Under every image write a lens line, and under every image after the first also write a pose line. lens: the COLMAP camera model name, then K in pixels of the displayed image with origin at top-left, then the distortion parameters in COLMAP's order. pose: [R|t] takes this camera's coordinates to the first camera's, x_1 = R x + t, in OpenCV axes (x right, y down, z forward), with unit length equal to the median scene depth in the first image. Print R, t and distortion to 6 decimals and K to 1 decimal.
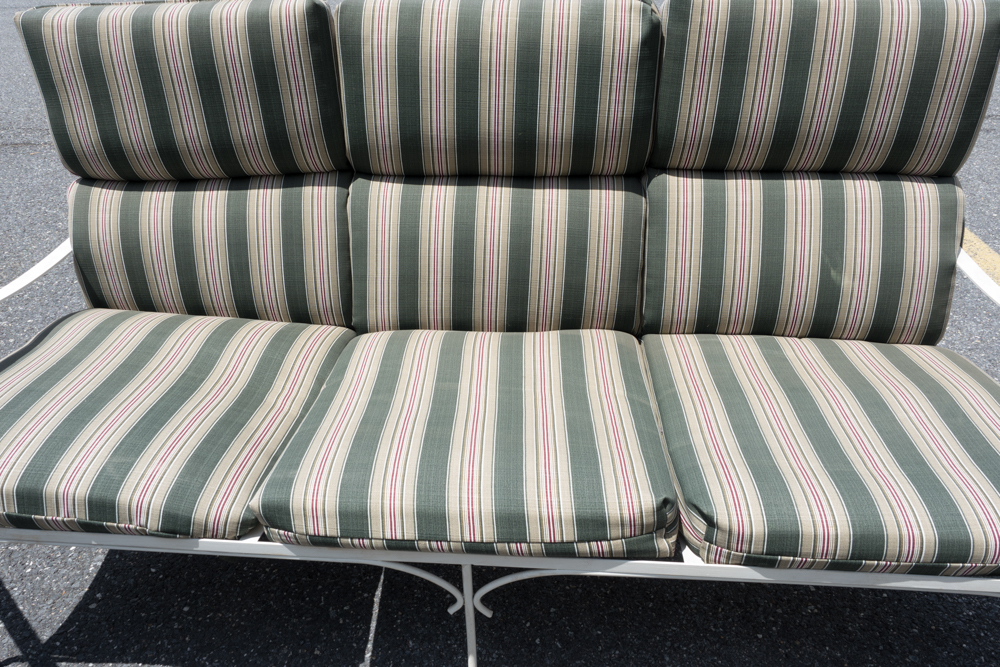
lens RADIAL K [[720.7, 0, 496.8], [0, 720.7, 327.3], [0, 0, 1]] dist [-0.016782, -0.005303]
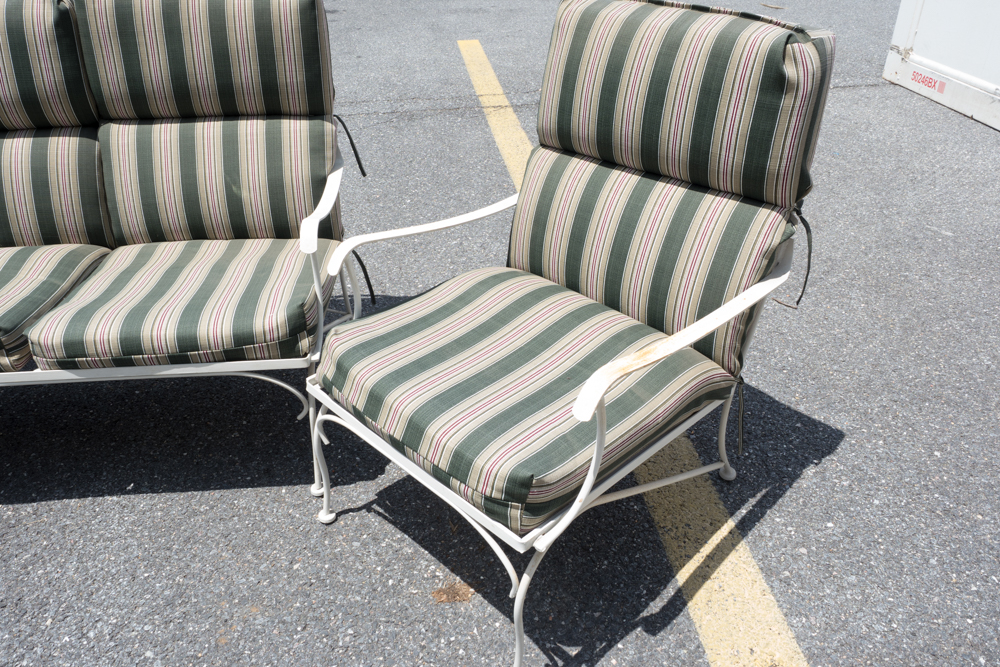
lens RADIAL K [[729.7, 0, 498.6], [0, 729.7, 331.6], [0, 0, 1]] dist [-0.021981, -0.014440]
pose [[0.984871, -0.076937, 0.155270, 0.720830], [0.077333, 0.996999, 0.003498, 0.227551], [-0.155074, 0.008562, 0.987866, -0.437770]]
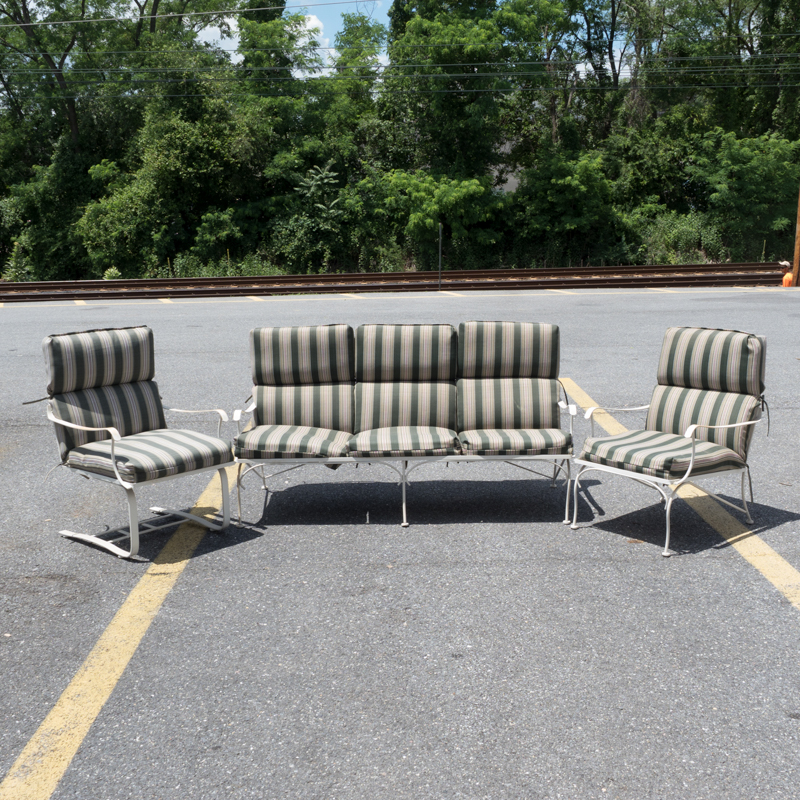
lens RADIAL K [[926.5, 0, 404.8], [0, 926.5, 400.7], [0, 0, 1]] dist [-0.126722, 0.000000]
pose [[0.998963, -0.004002, 0.045352, -0.186210], [0.021373, 0.920773, -0.389514, 1.406301], [-0.040200, 0.390079, 0.919903, -2.575775]]
